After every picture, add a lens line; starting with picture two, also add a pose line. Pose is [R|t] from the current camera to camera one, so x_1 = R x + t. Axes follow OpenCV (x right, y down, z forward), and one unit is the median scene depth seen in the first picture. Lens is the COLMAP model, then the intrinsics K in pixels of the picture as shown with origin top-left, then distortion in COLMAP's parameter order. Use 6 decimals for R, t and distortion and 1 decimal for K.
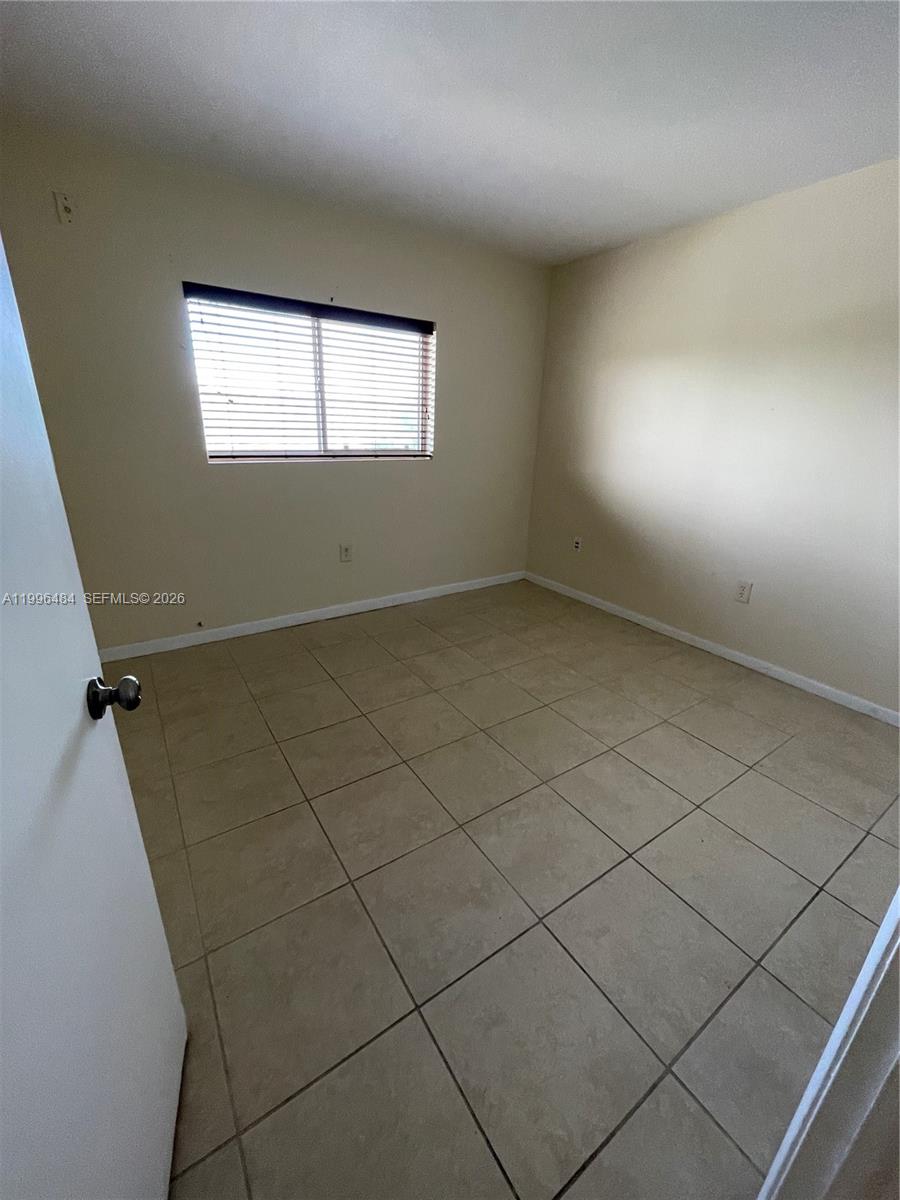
lens RADIAL K [[487.2, 0, 451.0], [0, 487.2, 597.7], [0, 0, 1]] dist [0.001373, -0.000101]
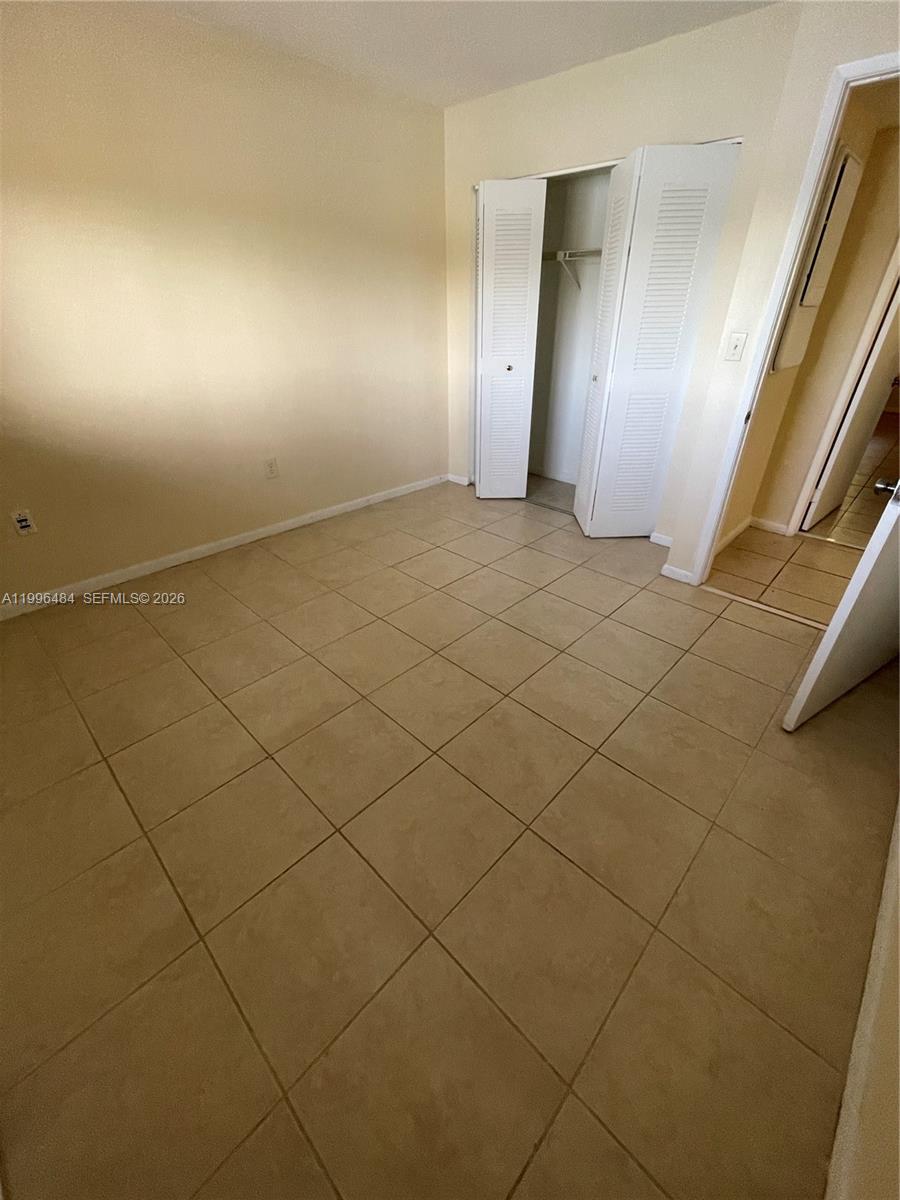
lens RADIAL K [[487.2, 0, 454.5], [0, 487.2, 601.7], [0, 0, 1]] dist [0.001373, -0.000101]
pose [[-0.215997, -0.533866, 0.817516, -0.569163], [0.320496, 0.752123, 0.575841, -0.297077], [-0.922295, 0.386390, 0.008646, 0.750046]]
